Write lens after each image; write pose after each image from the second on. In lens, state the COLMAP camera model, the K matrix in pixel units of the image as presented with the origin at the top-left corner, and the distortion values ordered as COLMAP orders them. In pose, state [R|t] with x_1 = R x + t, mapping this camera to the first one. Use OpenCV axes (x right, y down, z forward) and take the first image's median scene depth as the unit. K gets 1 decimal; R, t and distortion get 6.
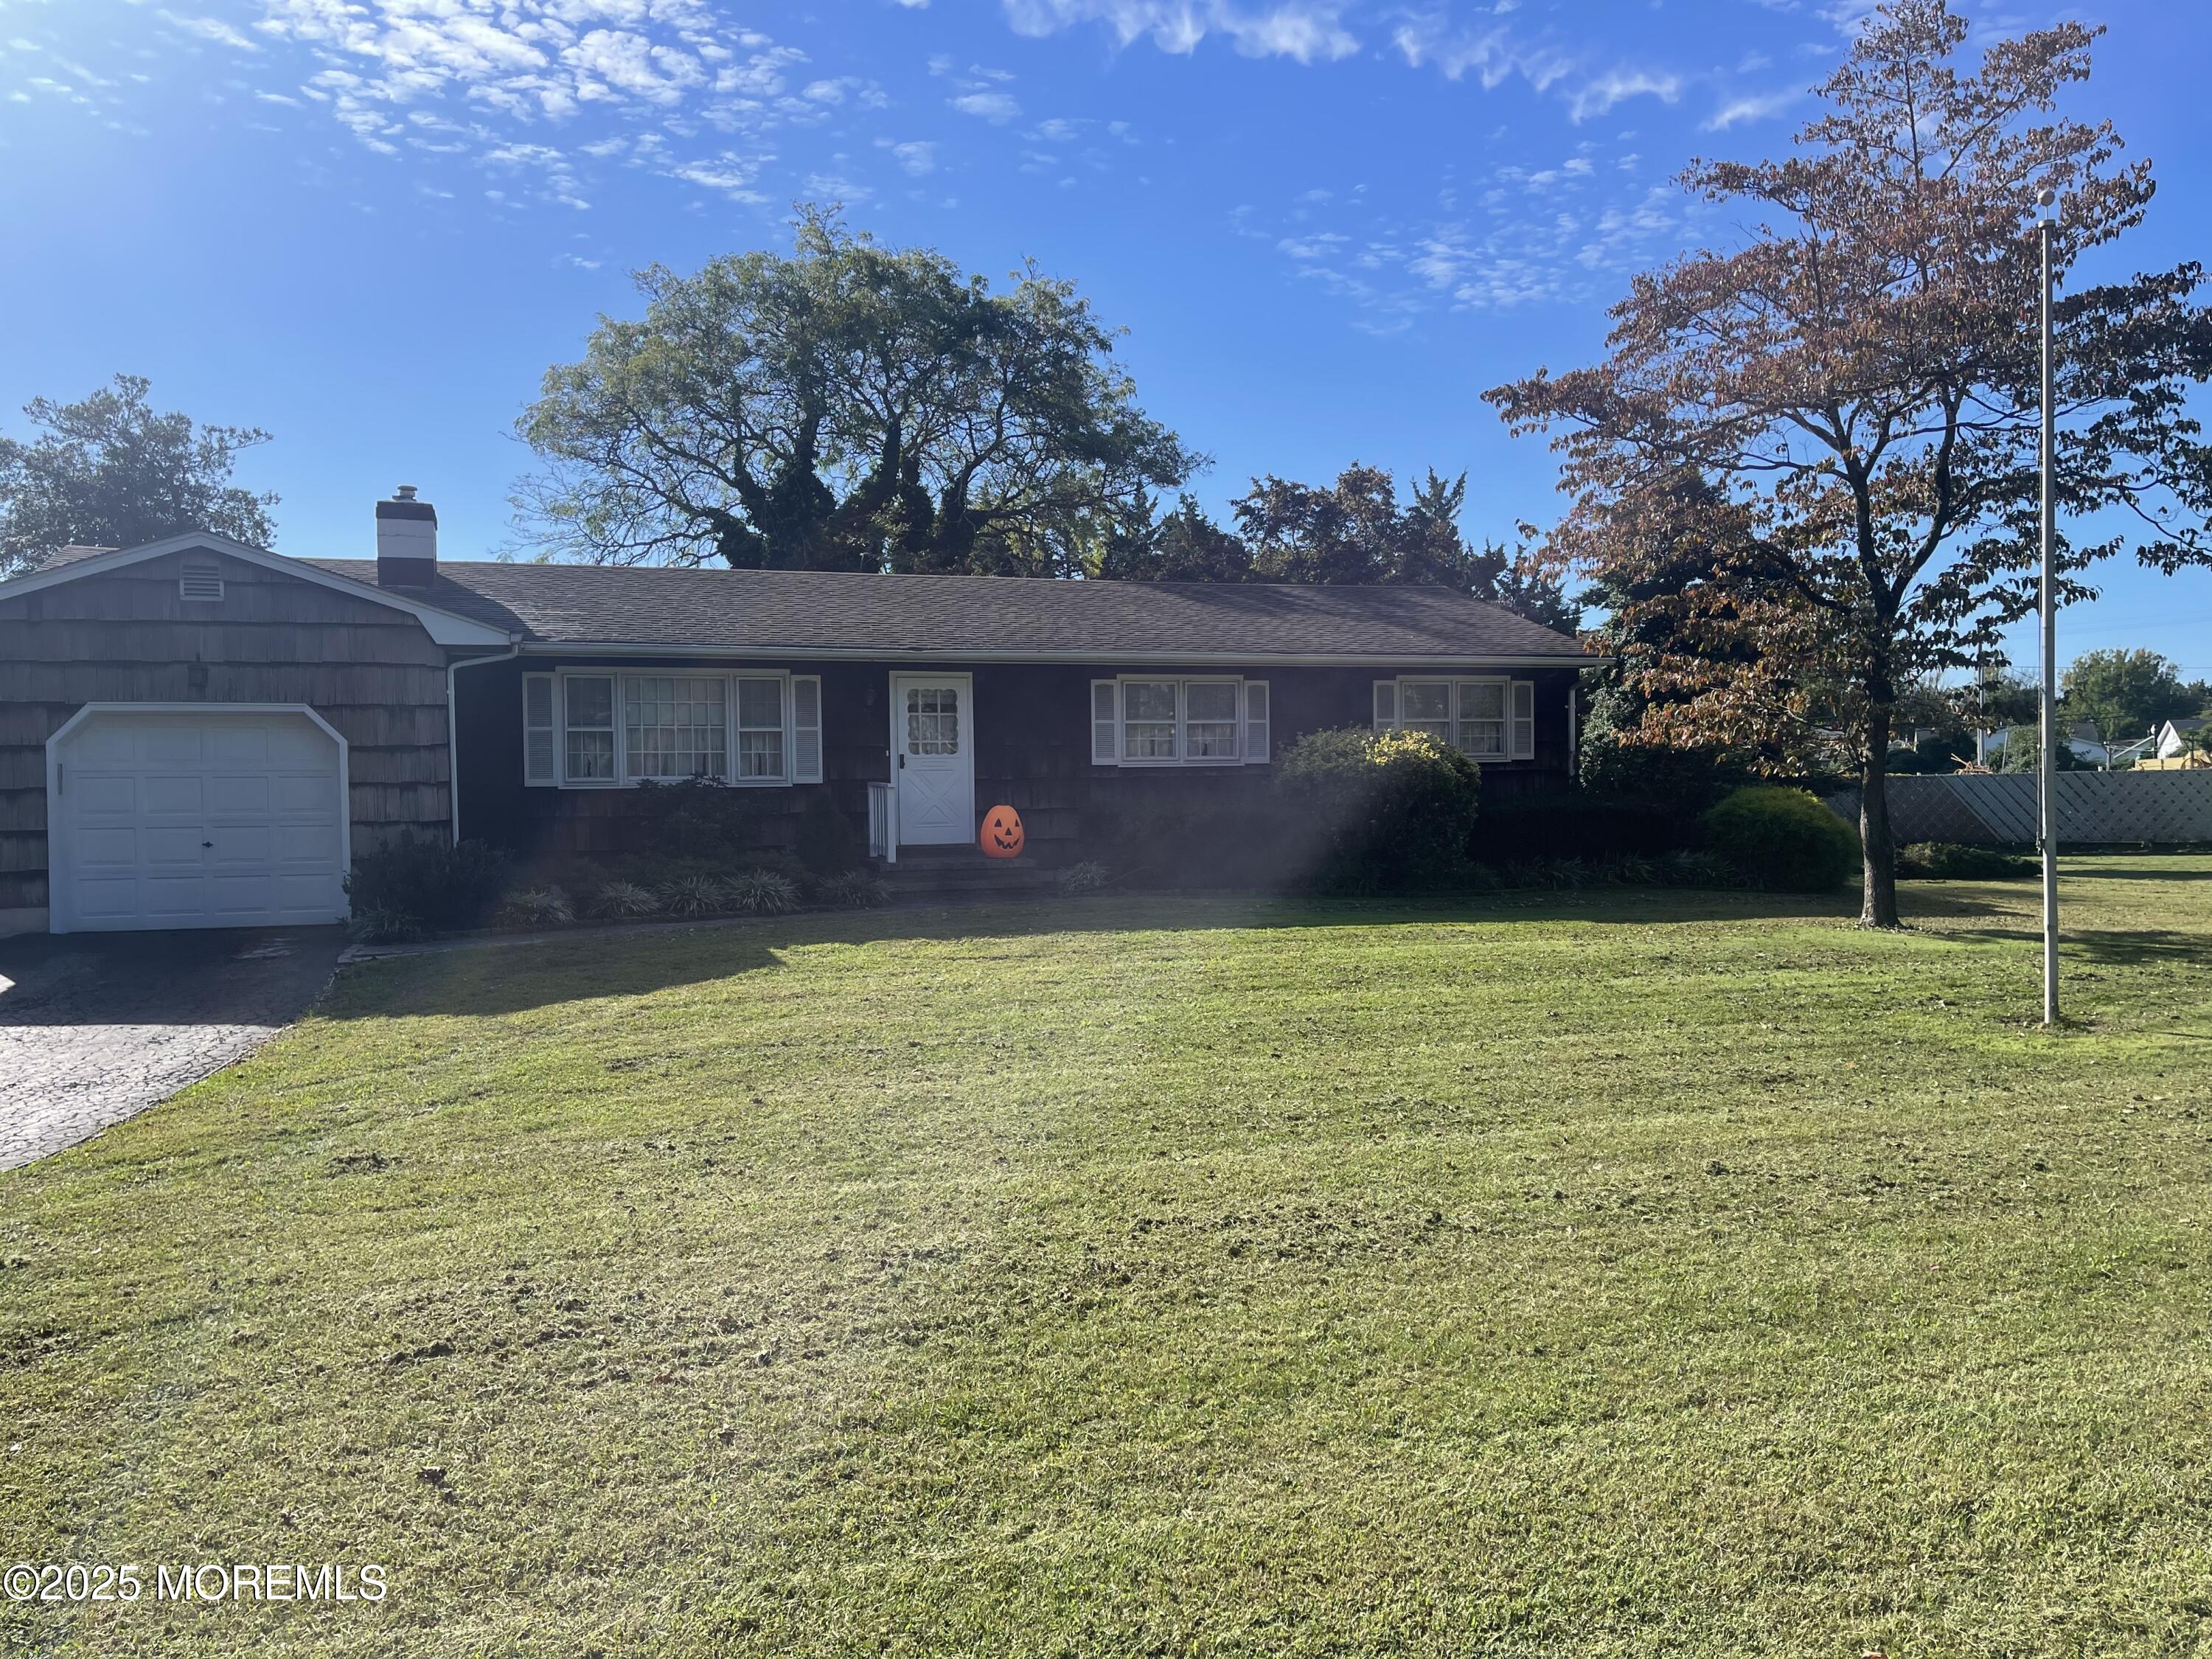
lens RADIAL K [[1685.4, 0, 1107.8], [0, 1685.4, 835.3], [0, 0, 1]] dist [0.059523, -0.085753]
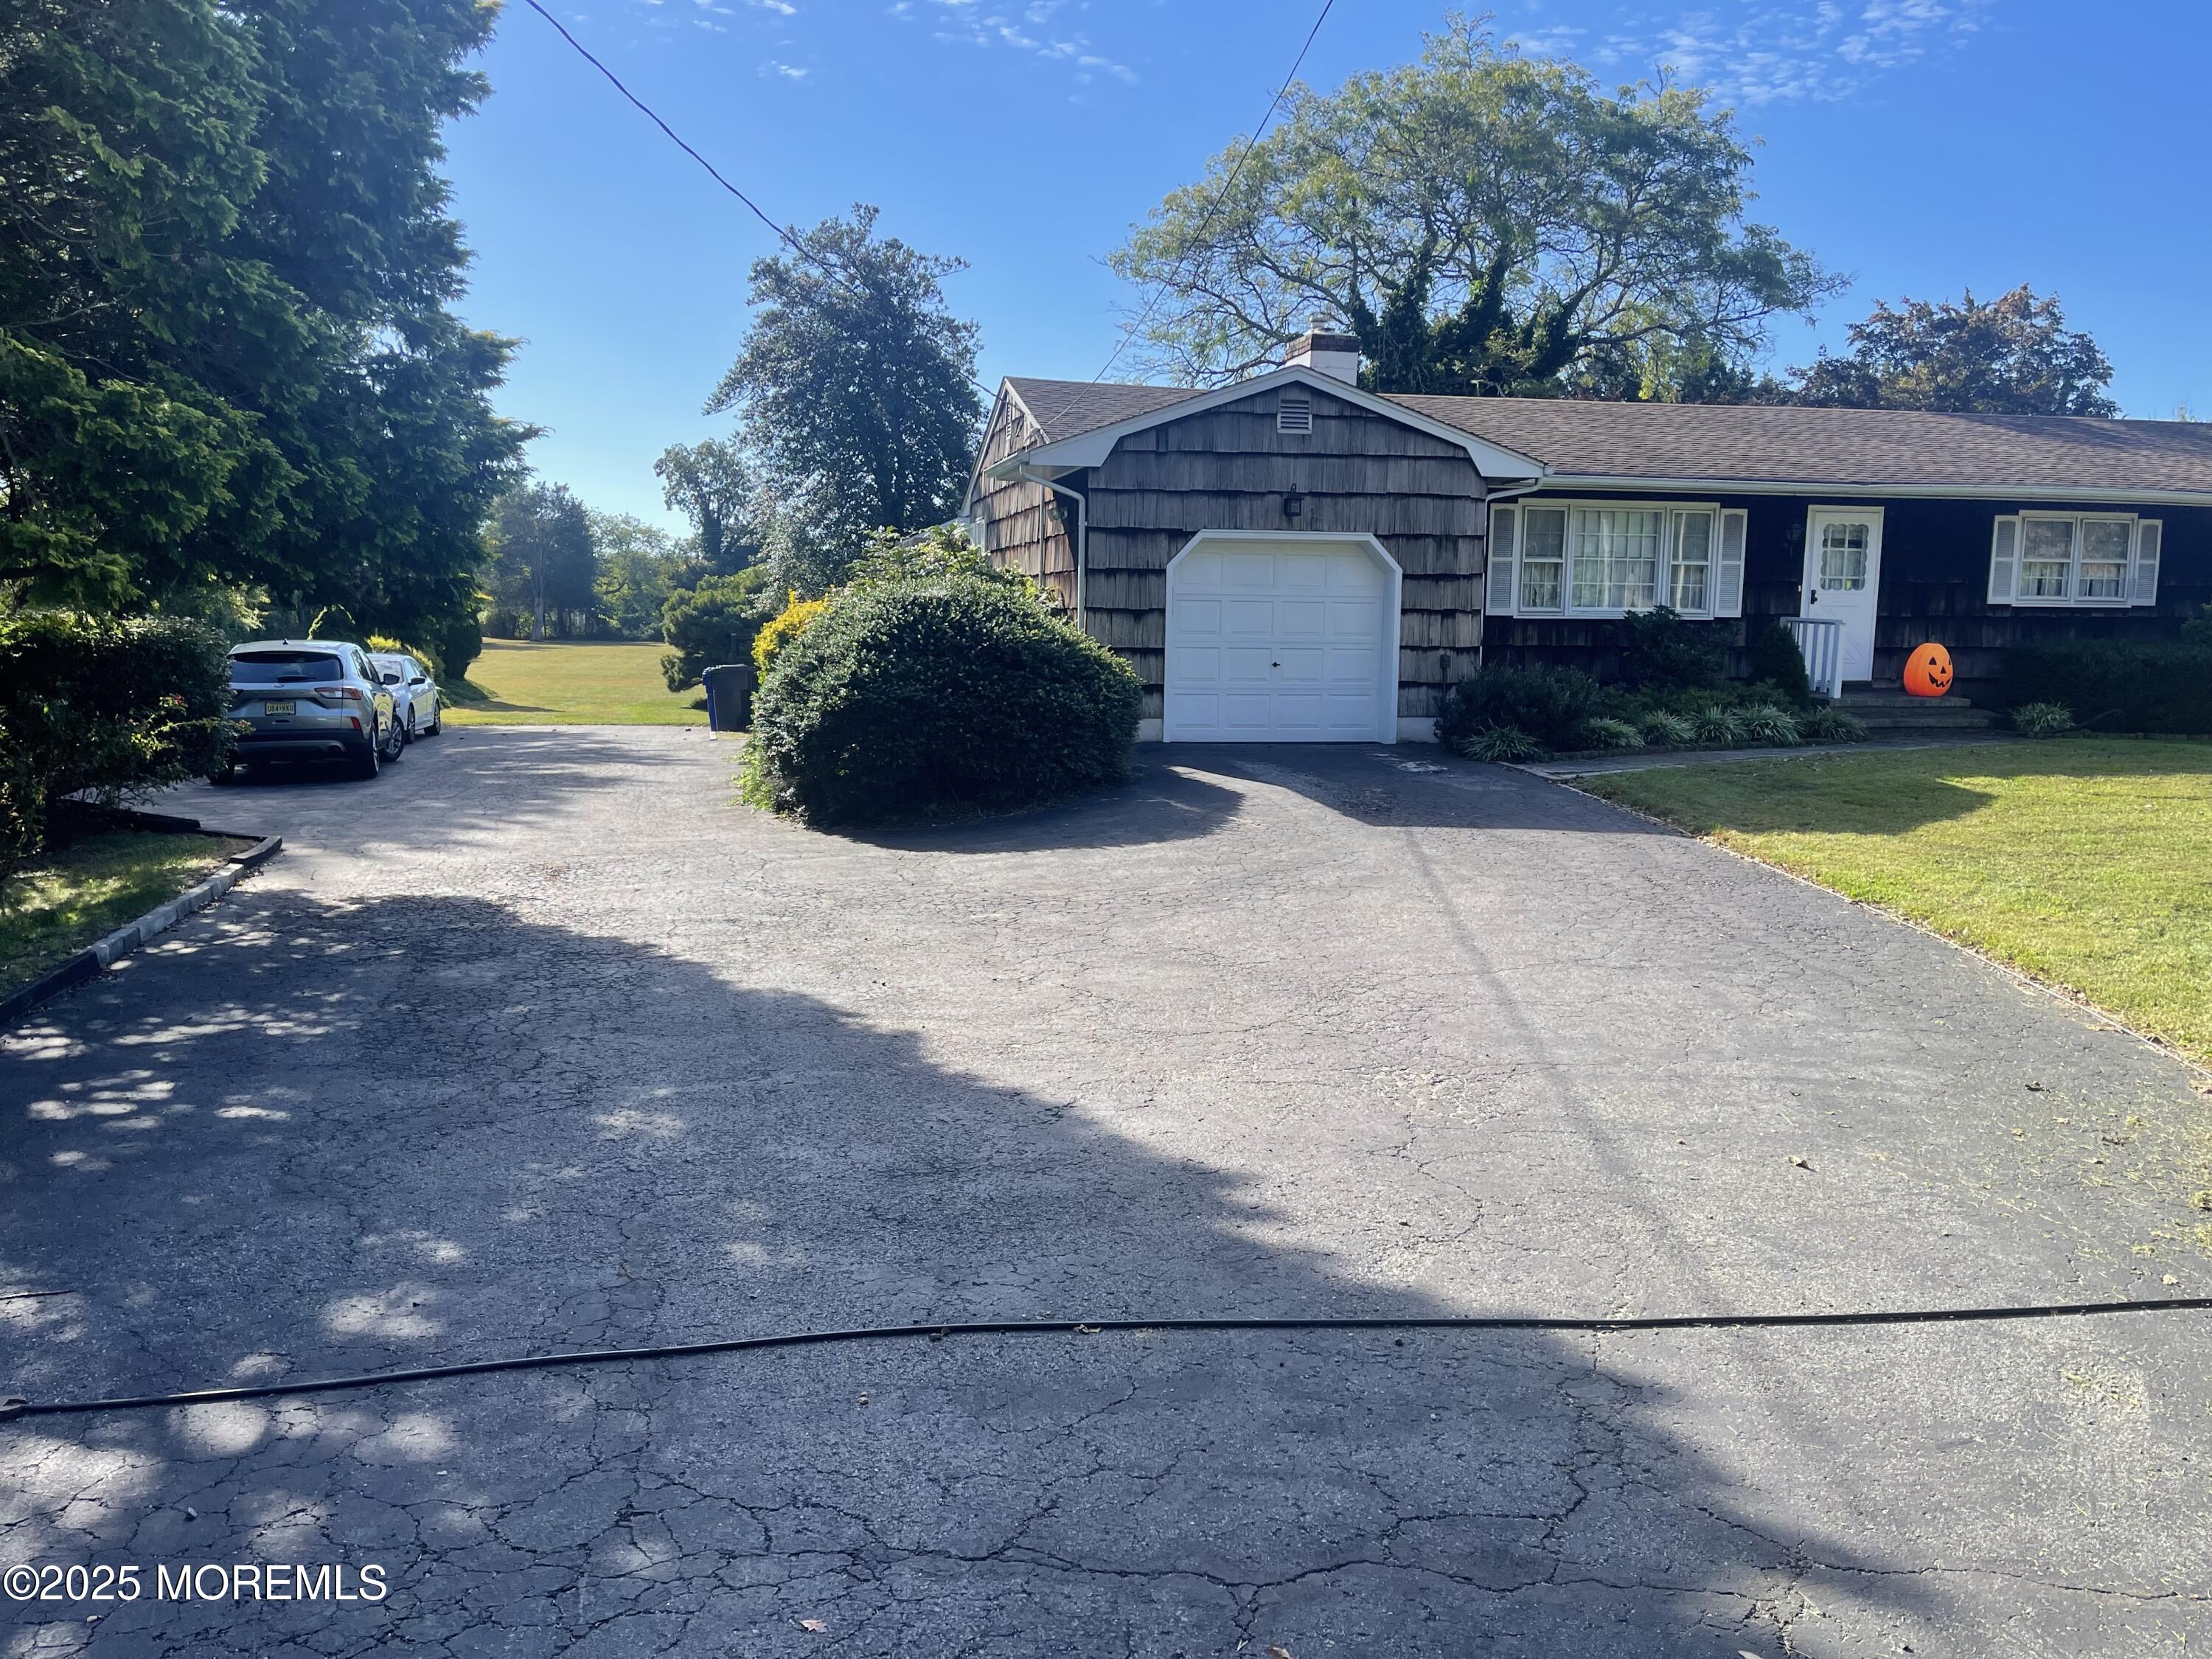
lens RADIAL K [[1685.4, 0, 1108.8], [0, 1685.4, 819.2], [0, 0, 1]] dist [0.059523, -0.085753]
pose [[0.991910, 0.038374, -0.121008, -0.419330], [-0.027115, 0.995264, 0.093348, 0.005061], [0.124017, -0.089312, 0.988253, -0.063001]]
